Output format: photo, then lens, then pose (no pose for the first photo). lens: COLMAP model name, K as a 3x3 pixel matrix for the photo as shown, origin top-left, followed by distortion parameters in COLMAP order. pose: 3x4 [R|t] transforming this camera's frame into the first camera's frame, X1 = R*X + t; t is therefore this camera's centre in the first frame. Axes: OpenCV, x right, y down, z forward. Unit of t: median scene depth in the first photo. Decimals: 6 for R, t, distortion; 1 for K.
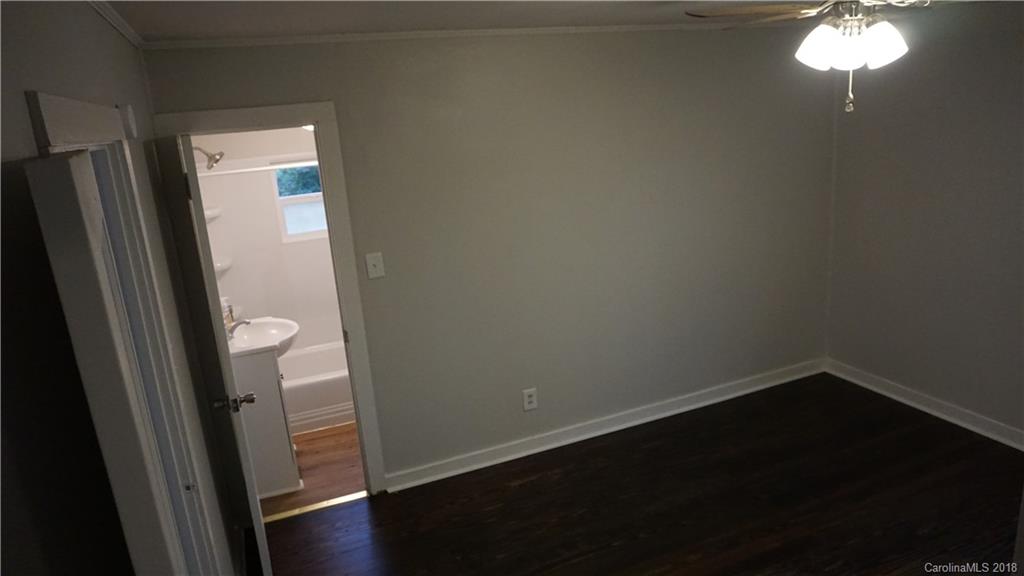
lens RADIAL K [[705.2, 0, 512.0], [0, 705.2, 288.0], [0, 0, 1]] dist [-0.002391, 0.002409]
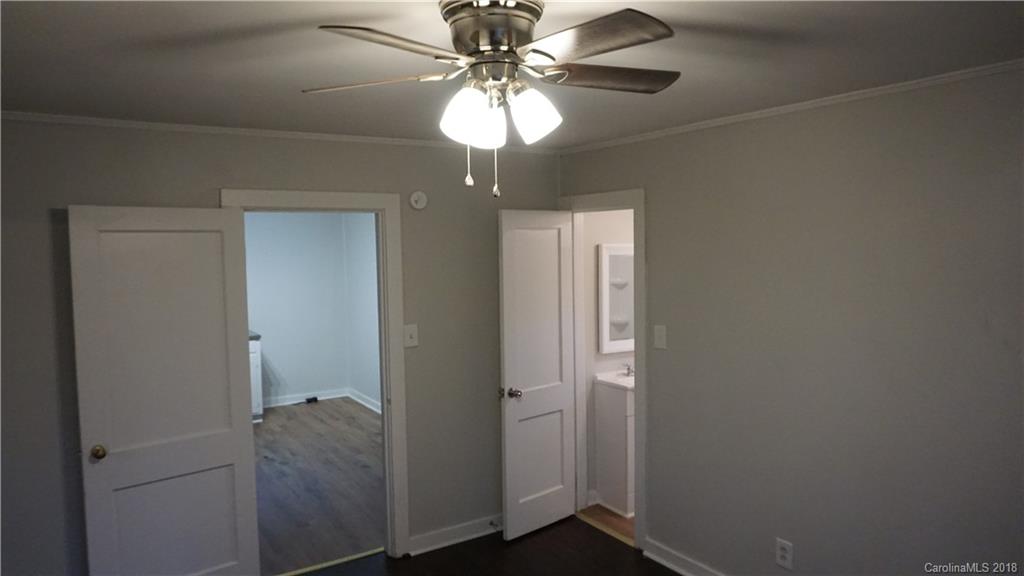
lens RADIAL K [[705.2, 0, 512.0], [0, 705.2, 288.0], [0, 0, 1]] dist [-0.002391, 0.002409]
pose [[0.192569, 0.137112, -0.971657, 1.051004], [-0.261863, 0.961462, 0.083775, -0.176680], [0.945698, 0.238309, 0.221052, 0.688100]]
